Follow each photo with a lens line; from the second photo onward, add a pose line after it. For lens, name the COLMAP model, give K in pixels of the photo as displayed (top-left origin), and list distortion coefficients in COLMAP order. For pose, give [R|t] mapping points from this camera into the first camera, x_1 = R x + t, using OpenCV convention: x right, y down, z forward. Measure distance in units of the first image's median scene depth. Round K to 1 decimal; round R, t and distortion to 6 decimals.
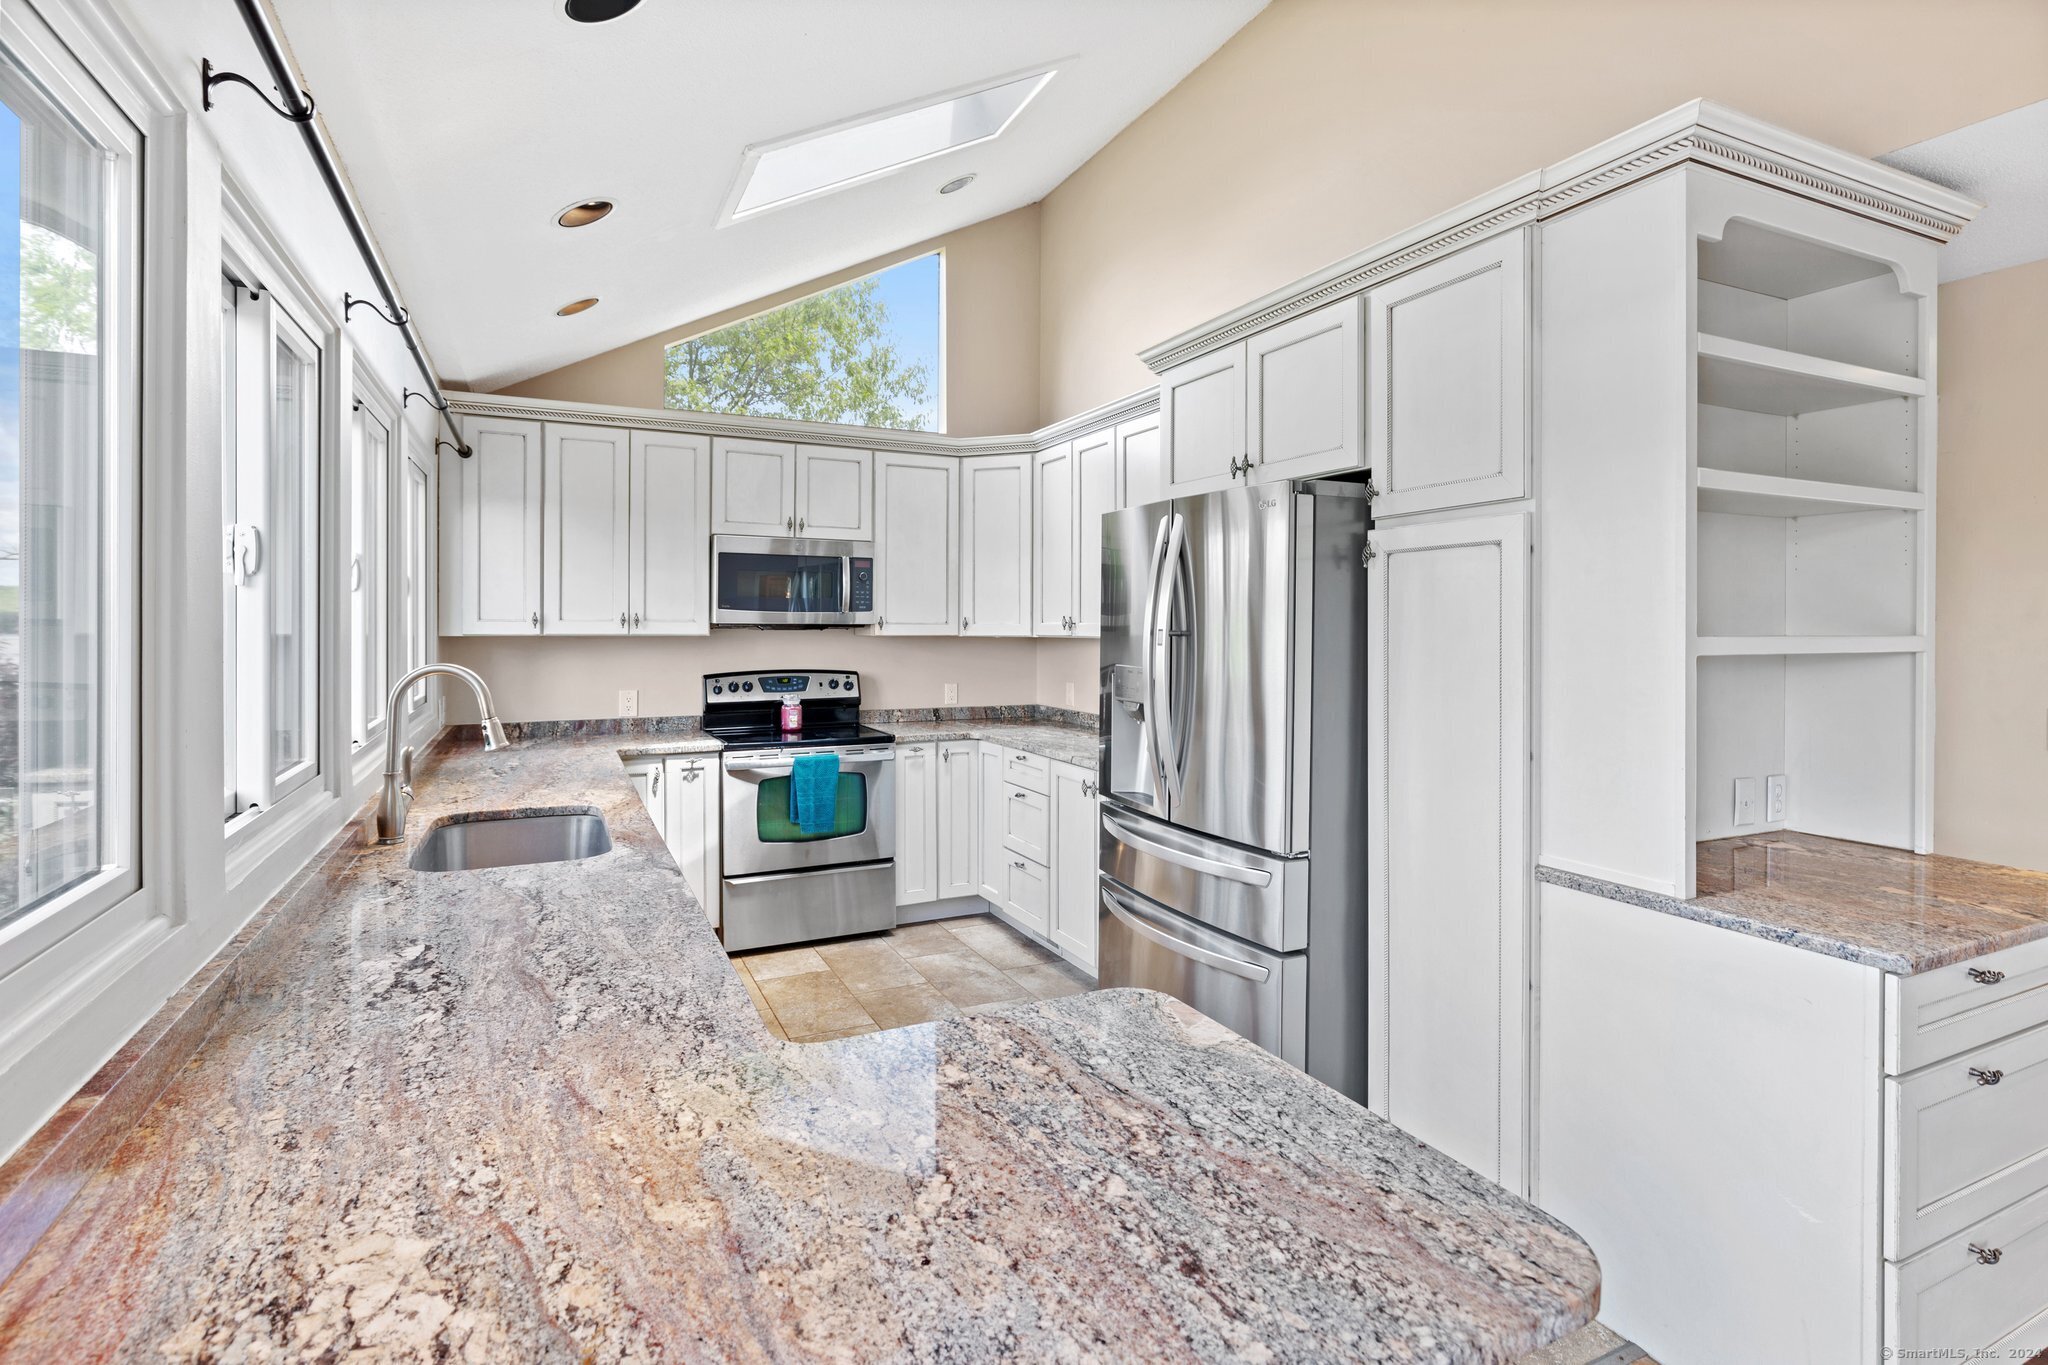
lens RADIAL K [[991.1, 0, 1015.9], [0, 991.1, 631.4], [0, 0, 1]] dist [0.000409, -0.000801]
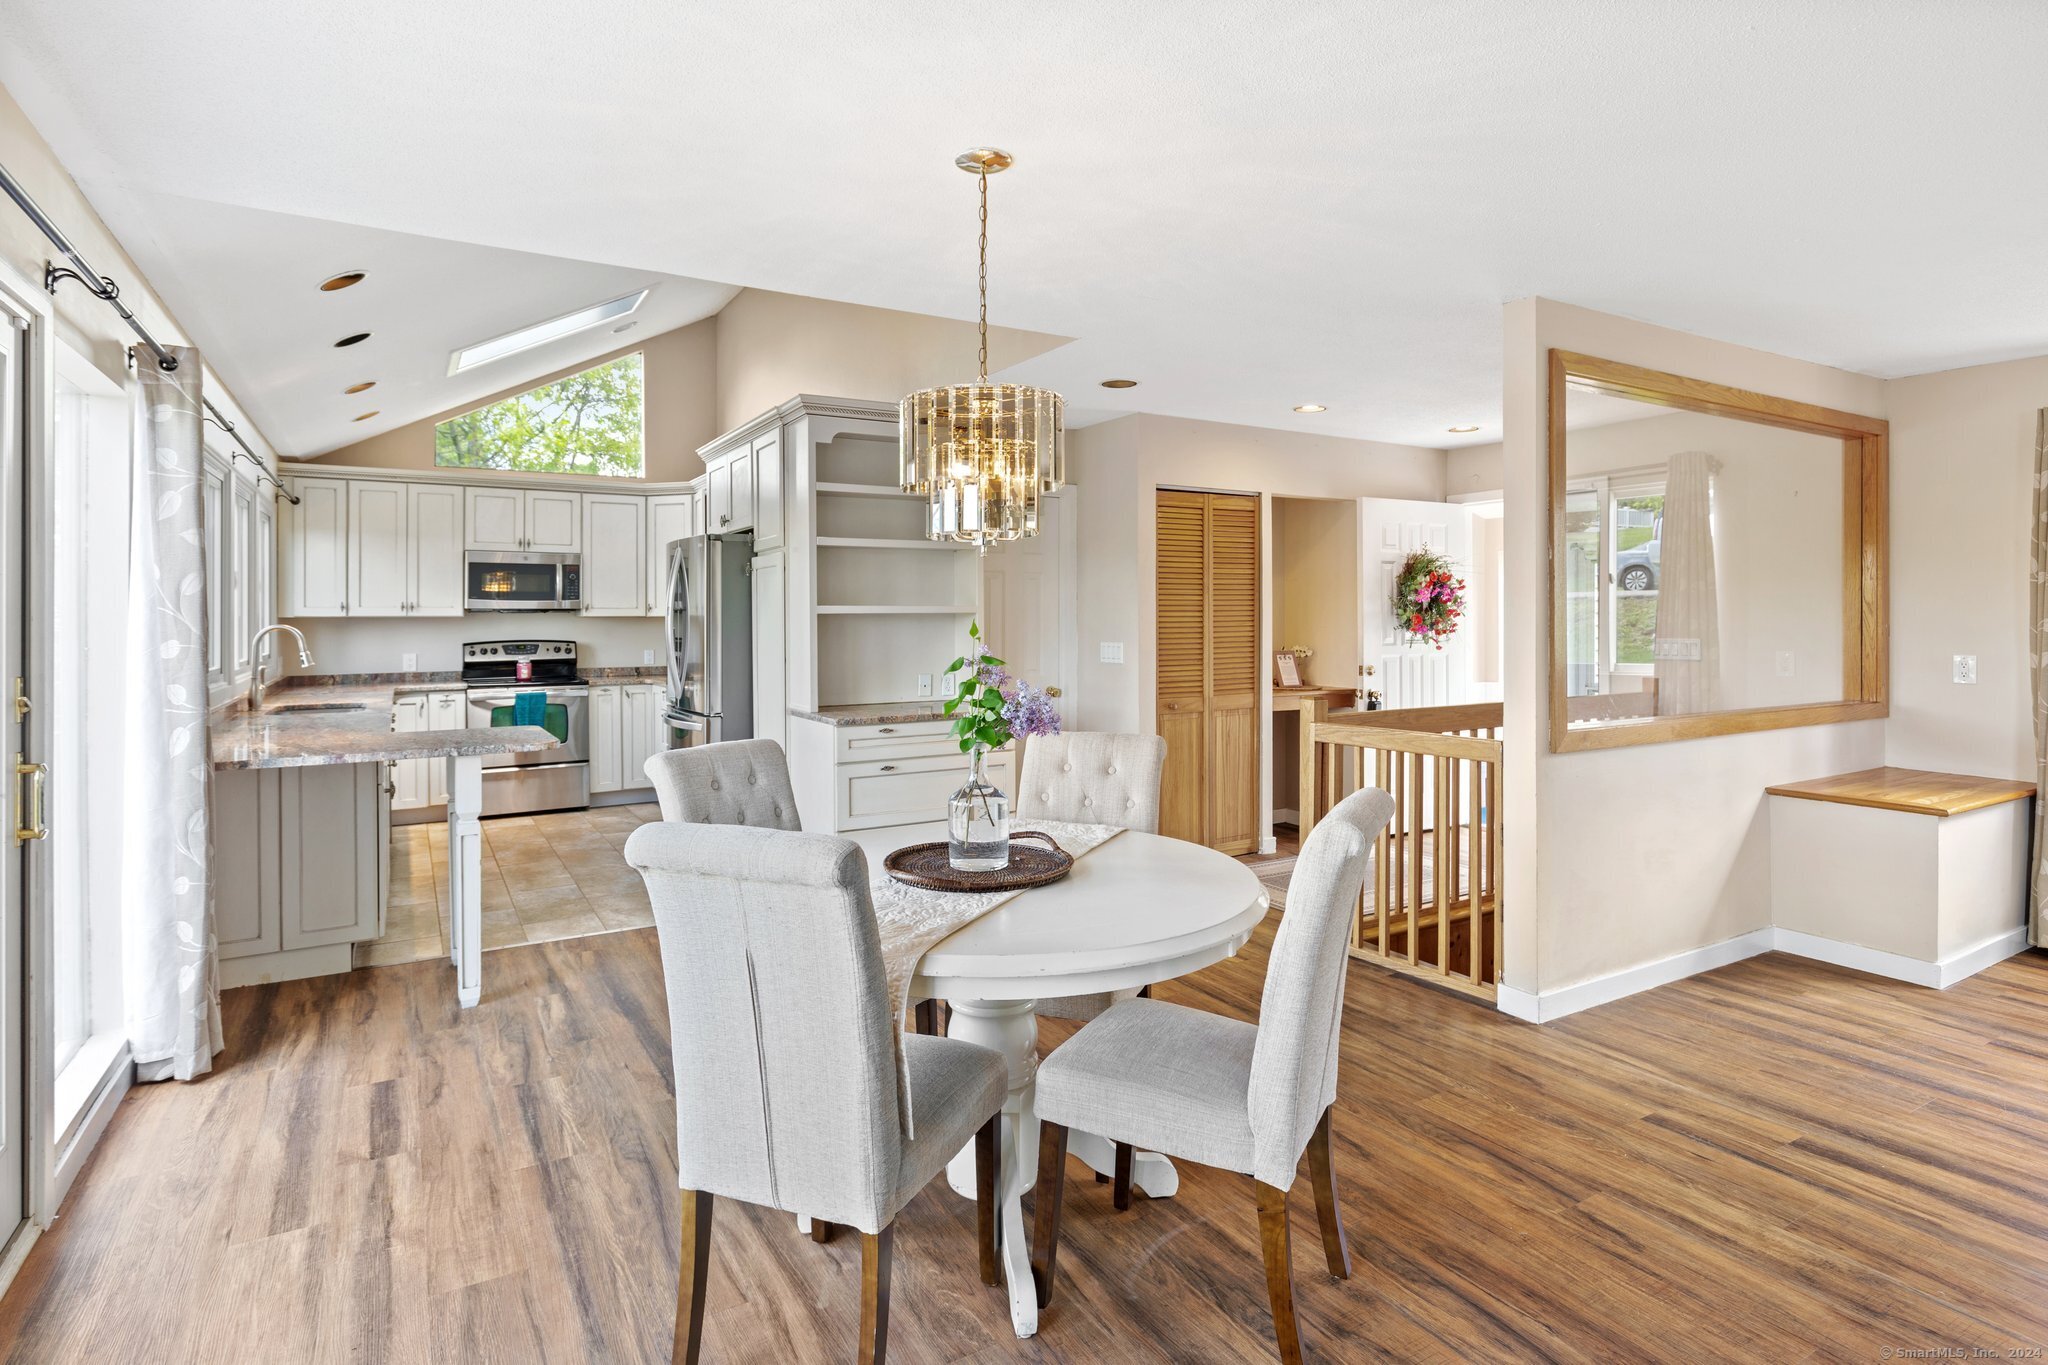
lens RADIAL K [[1040.5, 0, 999.3], [0, 1040.5, 618.1], [0, 0, 1]] dist [-0.003966, -0.001010]
pose [[0.996666, -0.007834, 0.081208, 0.383470], [0.008325, 0.999949, -0.005706, 0.022502], [-0.081159, 0.006363, 0.996681, -0.663619]]
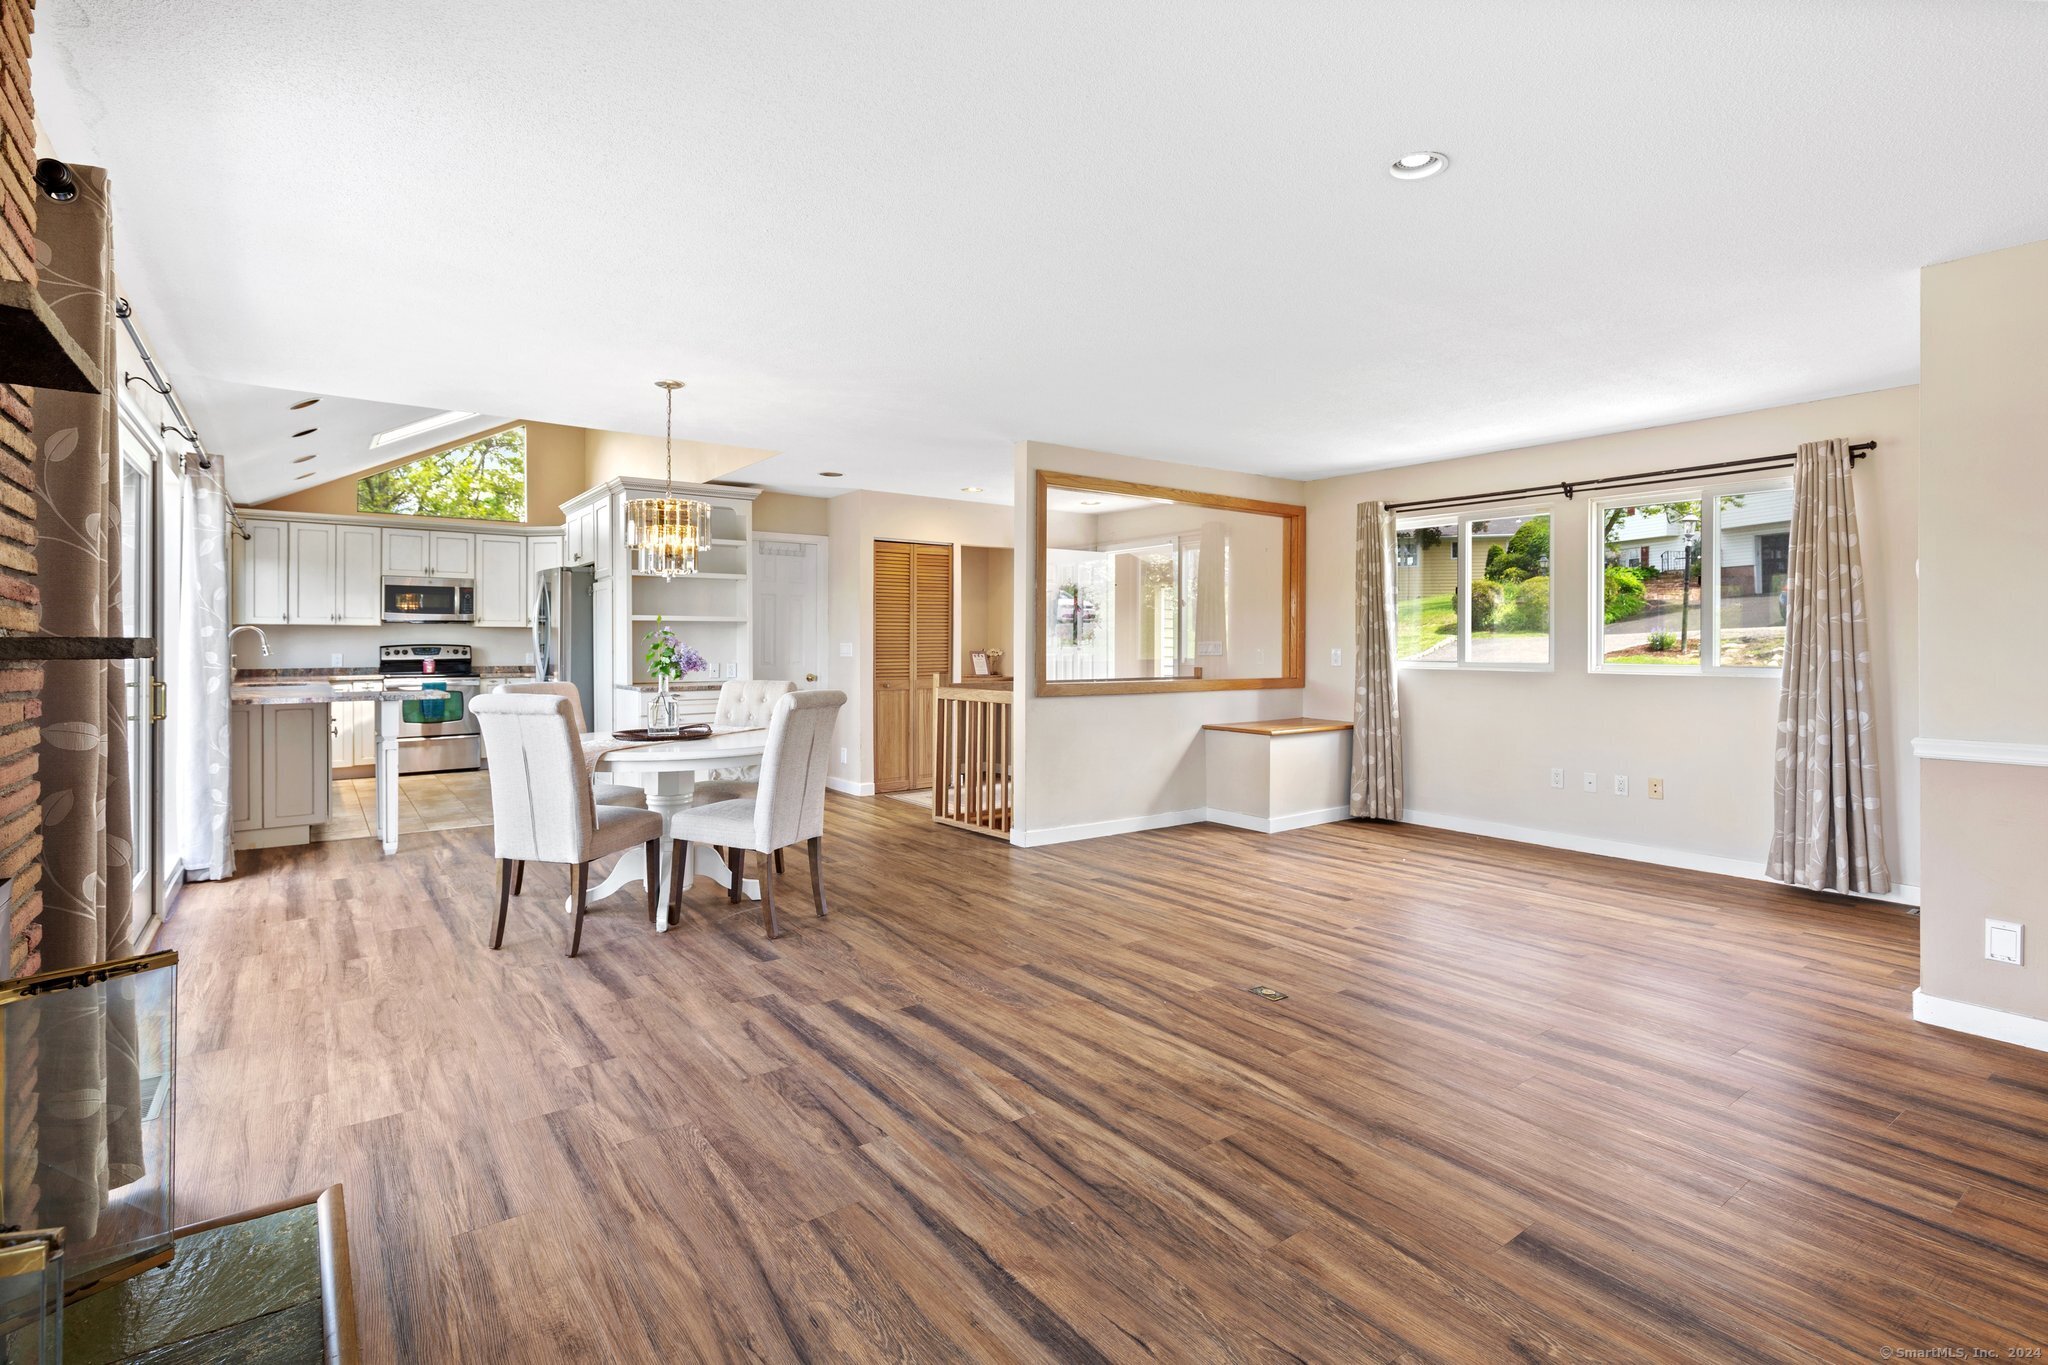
lens RADIAL K [[943.0, 0, 987.2], [0, 943.0, 646.8], [0, 0, 1]] dist [0.005569, -0.000585]
pose [[0.983231, -0.004489, 0.182309, 0.559459], [0.004819, 0.999987, -0.001368, 0.056163], [-0.182300, 0.002224, 0.983240, -1.131630]]
